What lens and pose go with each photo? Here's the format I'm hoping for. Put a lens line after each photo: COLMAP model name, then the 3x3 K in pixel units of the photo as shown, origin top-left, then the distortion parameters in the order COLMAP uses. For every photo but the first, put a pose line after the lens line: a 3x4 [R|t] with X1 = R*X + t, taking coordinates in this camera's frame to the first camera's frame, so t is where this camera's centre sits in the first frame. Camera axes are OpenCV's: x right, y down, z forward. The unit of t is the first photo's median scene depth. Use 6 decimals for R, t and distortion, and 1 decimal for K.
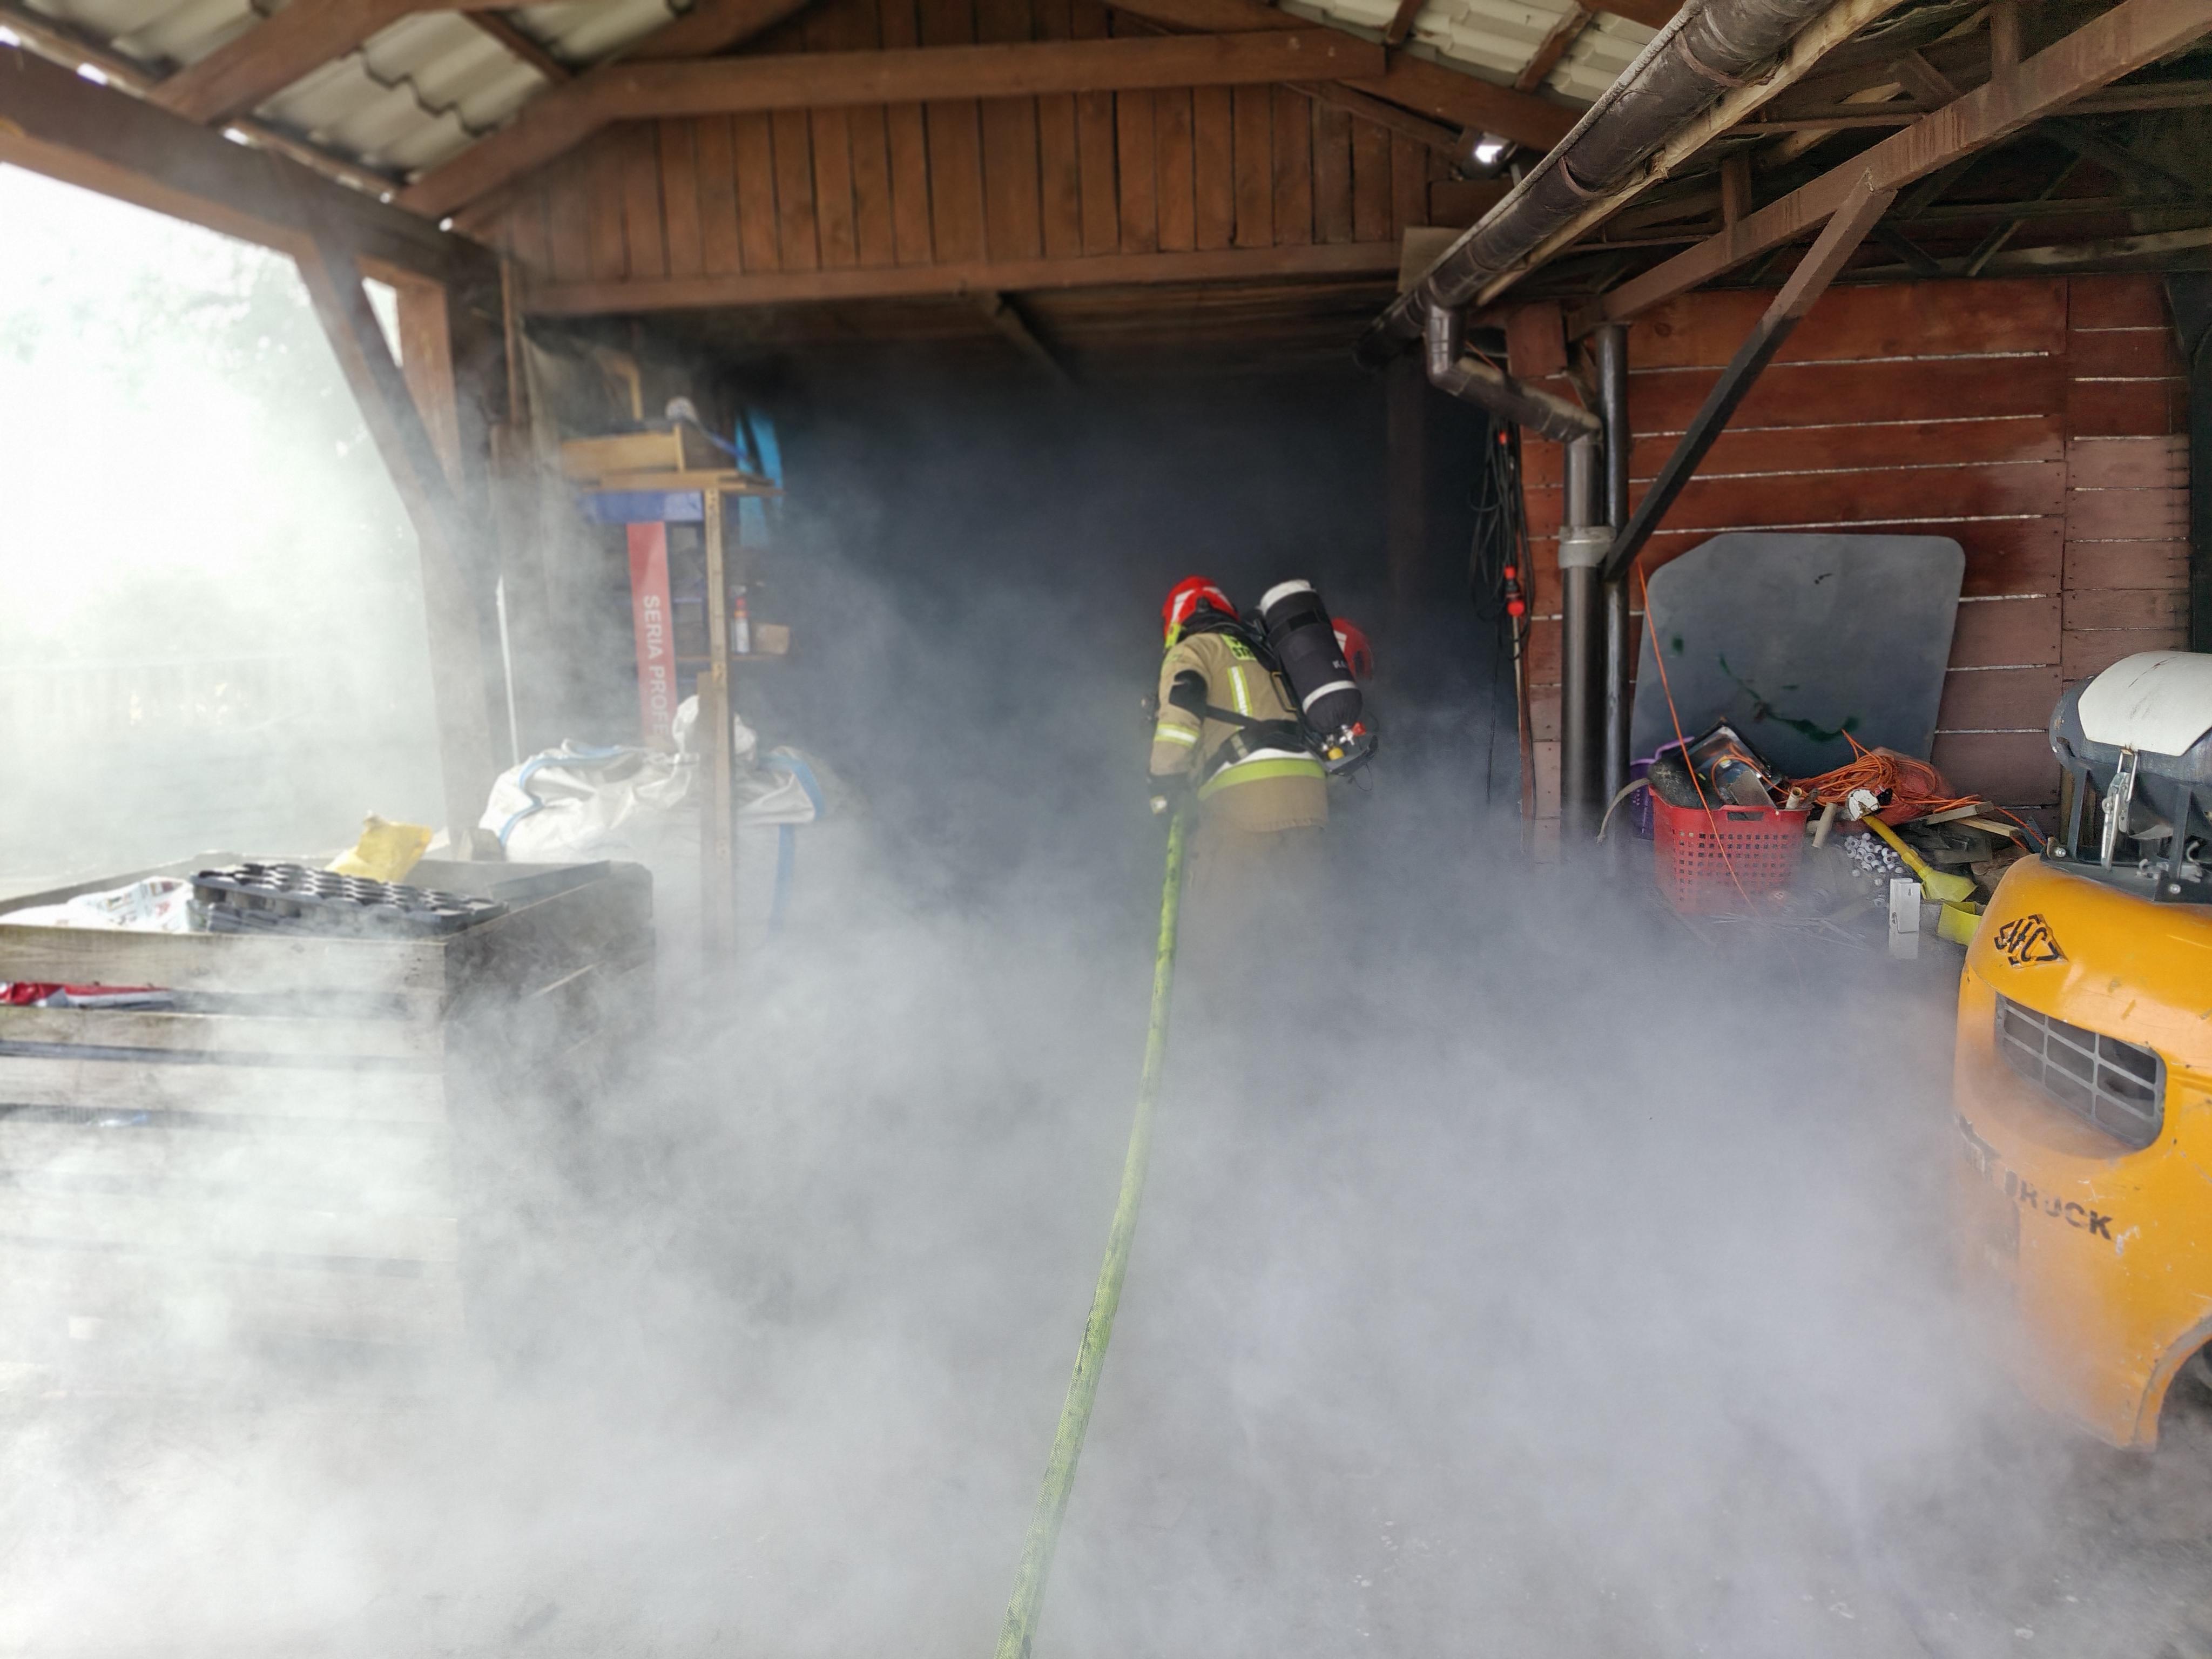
lens RADIAL K [[1667.9, 0, 1106.0], [0, 1667.9, 829.5], [0, 0, 1]] dist [-0.038996, 0.000125]
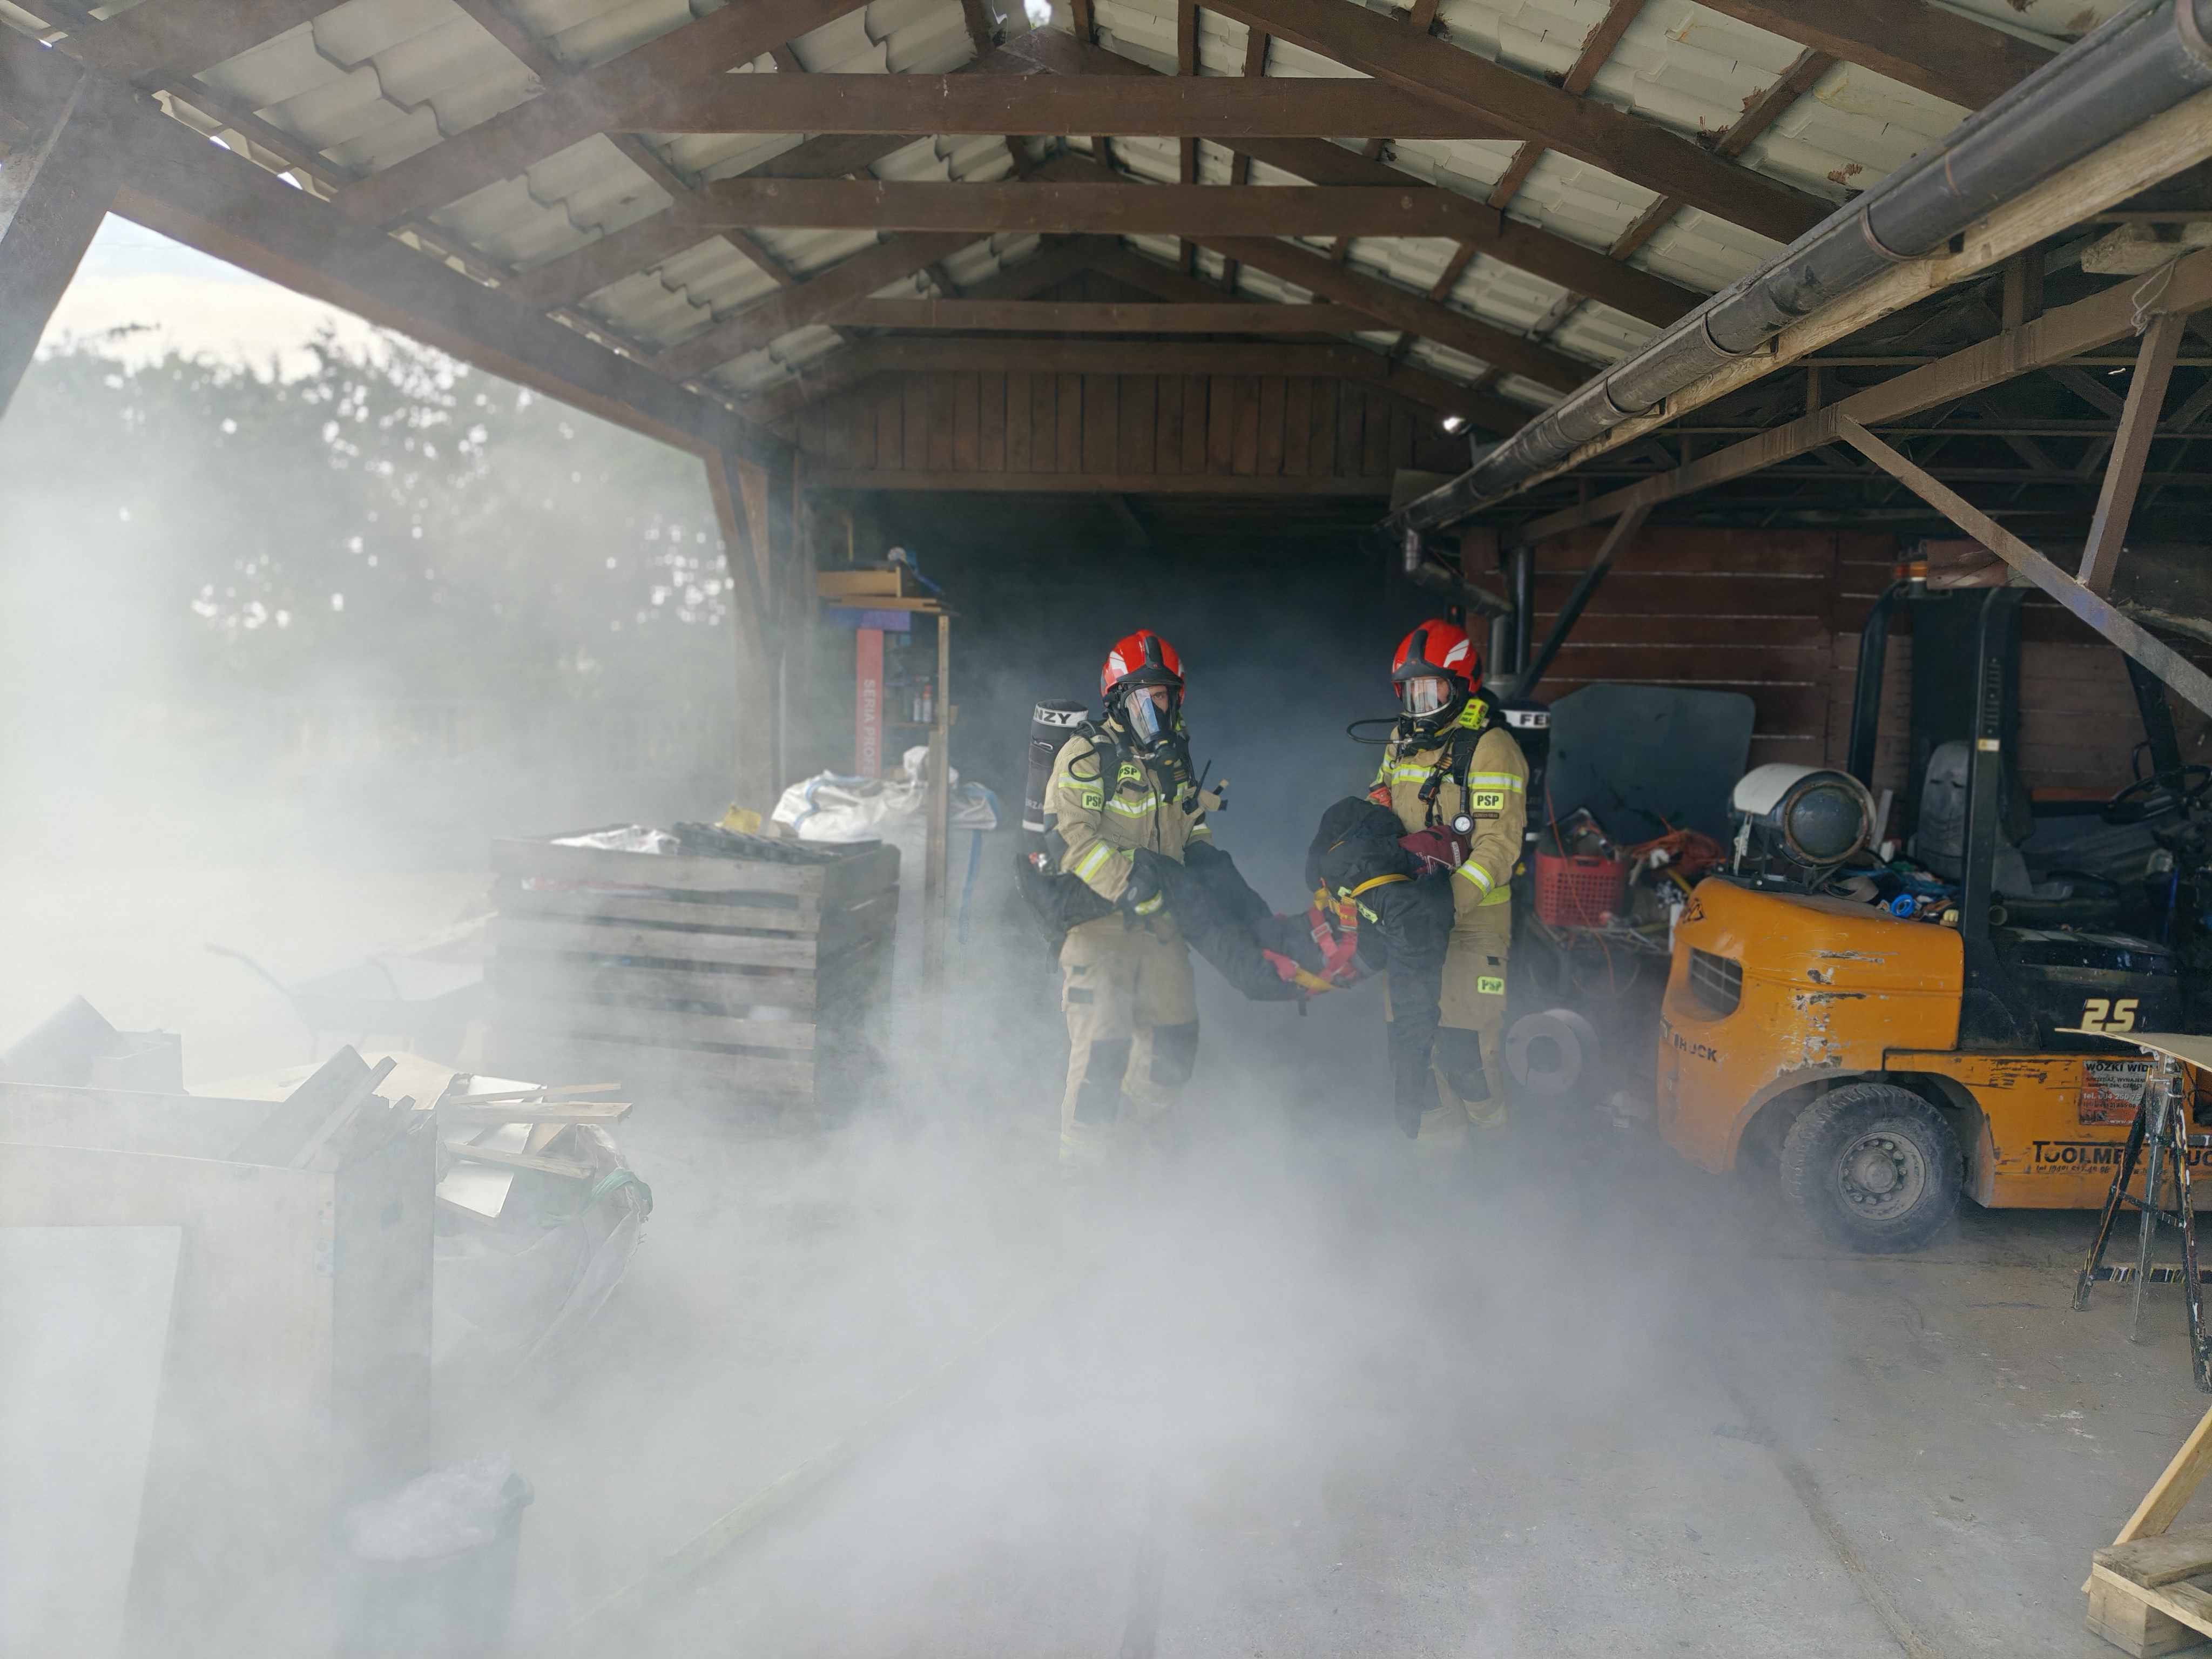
lens RADIAL K [[1670.9, 0, 1062.5], [0, 1670.9, 843.9], [0, 0, 1]] dist [-0.007191, -0.011914]
pose [[0.997538, 0.065021, -0.026284, -0.066147], [-0.066305, 0.996477, -0.051360, 0.081903], [0.022852, 0.052976, 0.998334, -0.552304]]
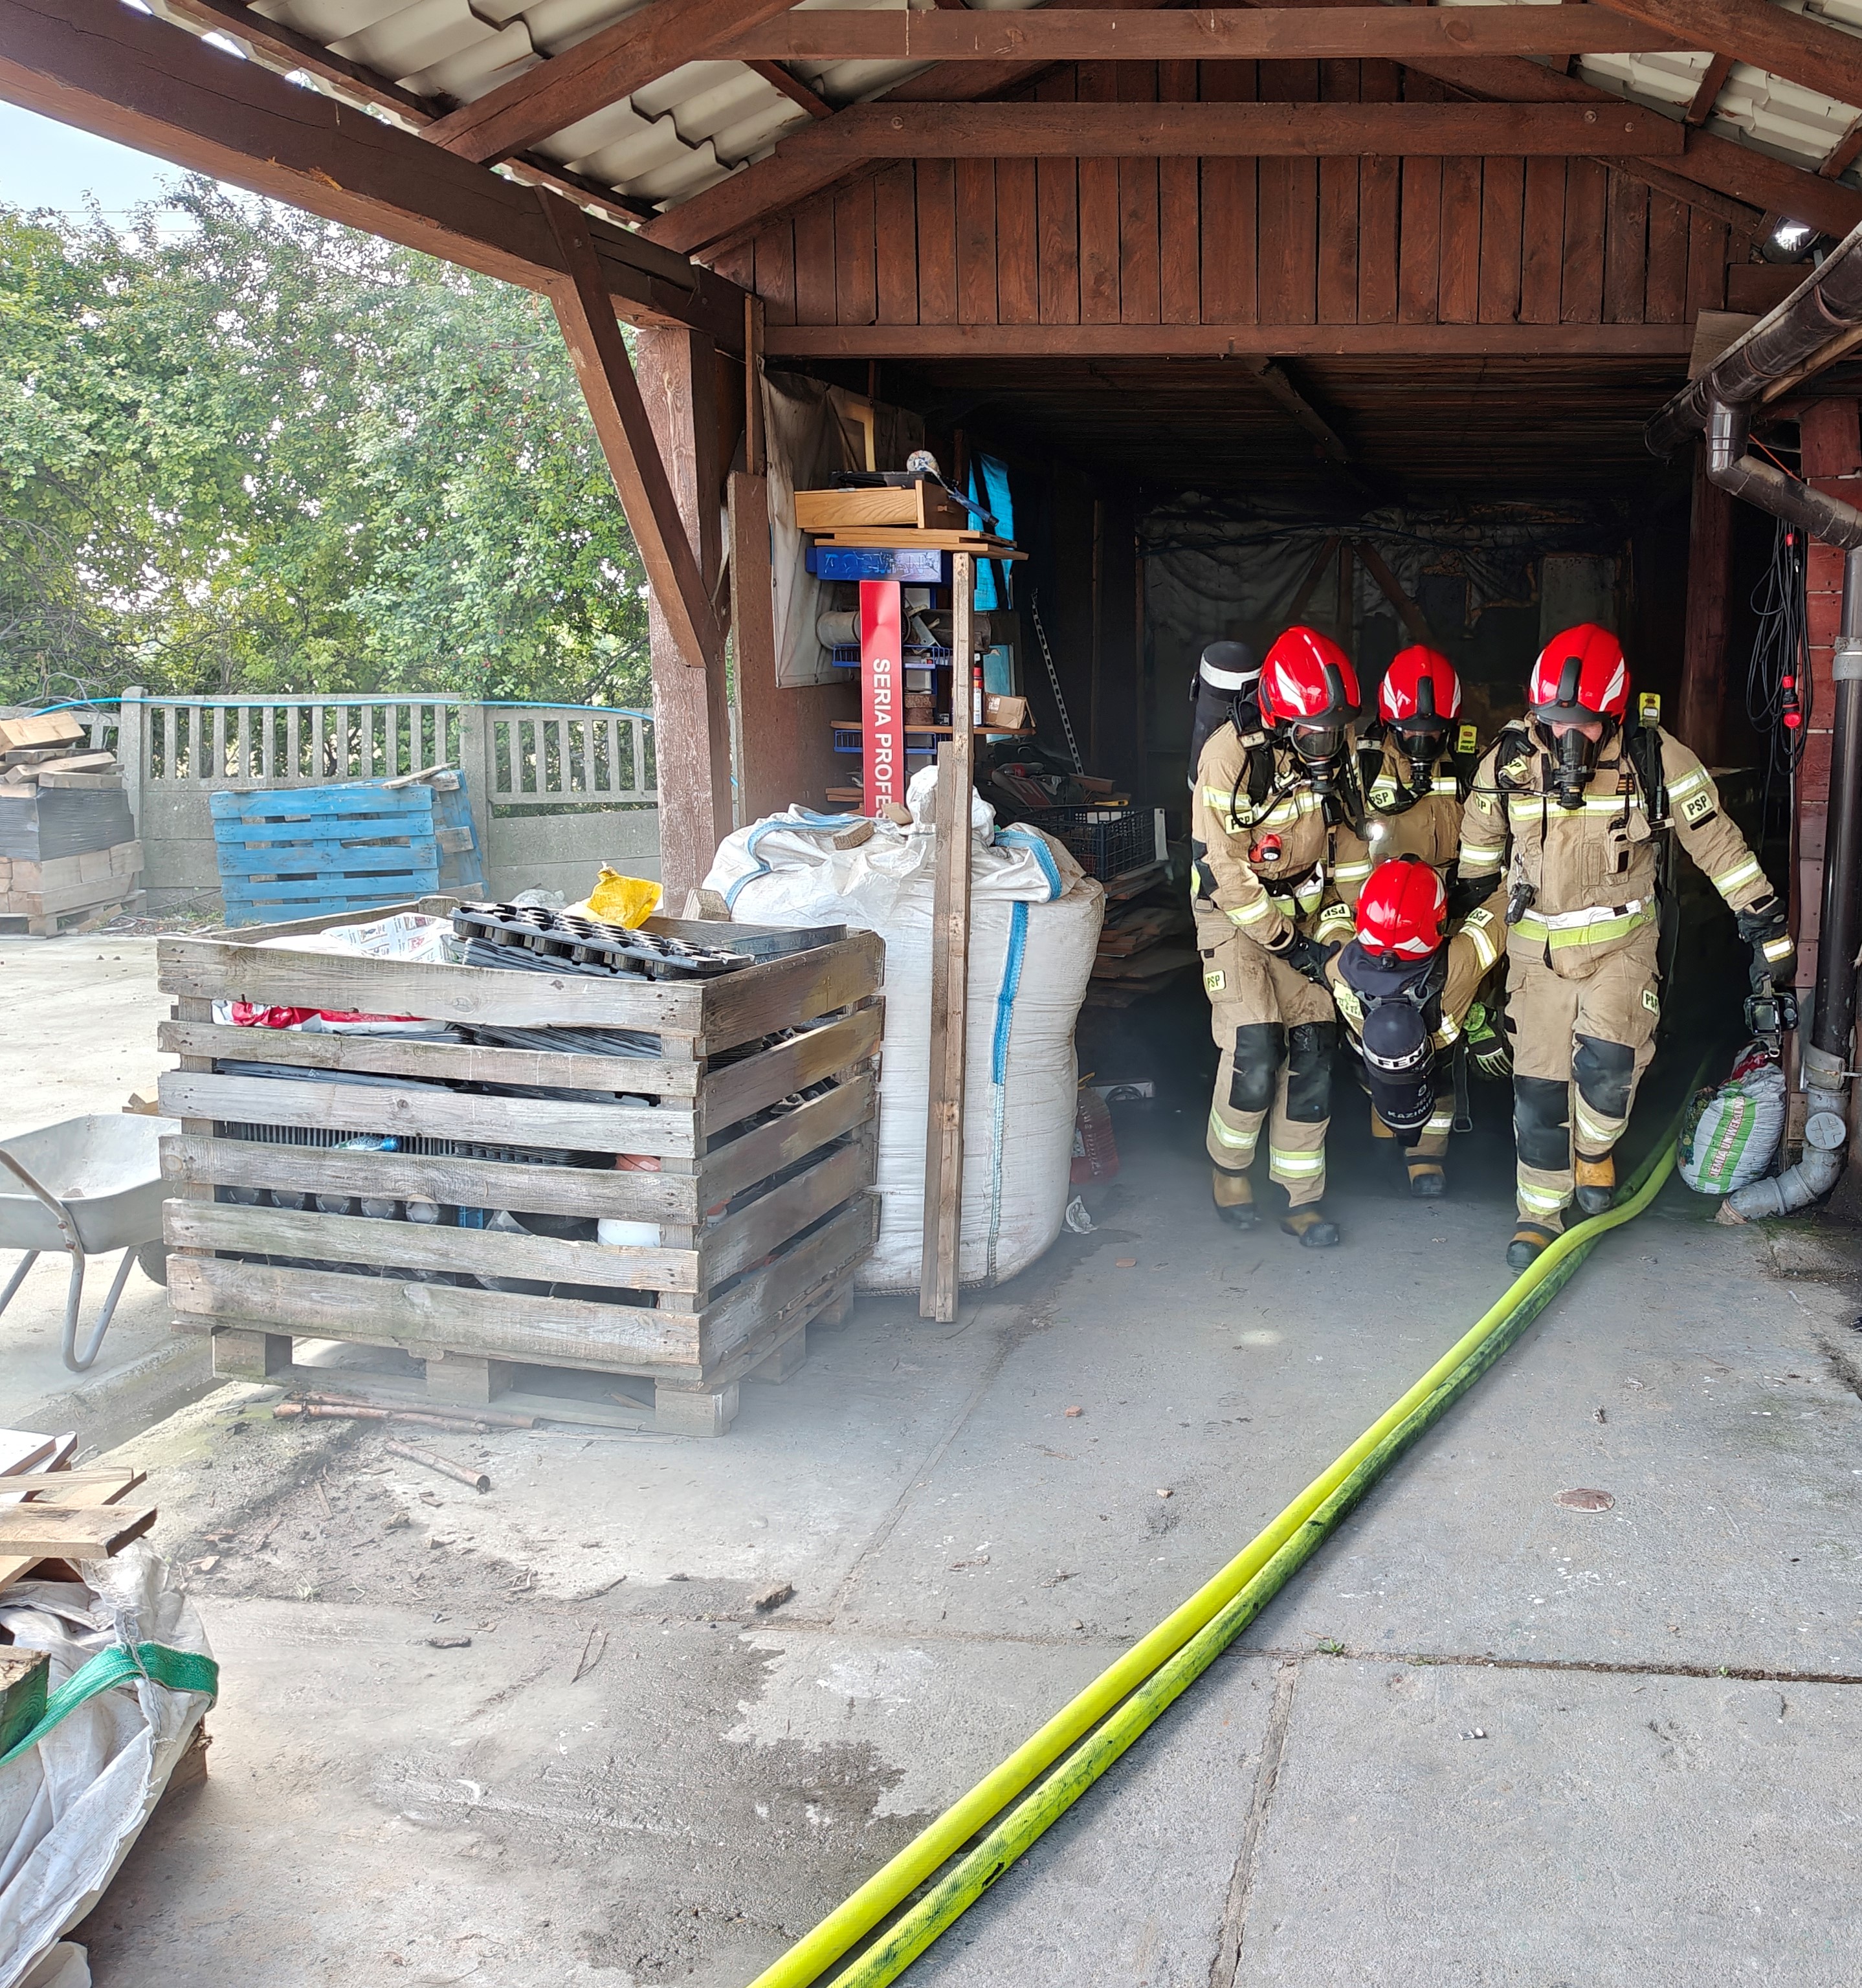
lens RADIAL K [[2062.9, 0, 1322.5], [0, 2062.9, 988.2], [0, 0, 1]] dist [-0.027191, -0.018091]
pose [[0.998320, 0.054716, -0.019036, 0.010137], [-0.054549, 0.998469, 0.009183, 0.025473], [0.019509, -0.008129, 0.999777, -0.194988]]
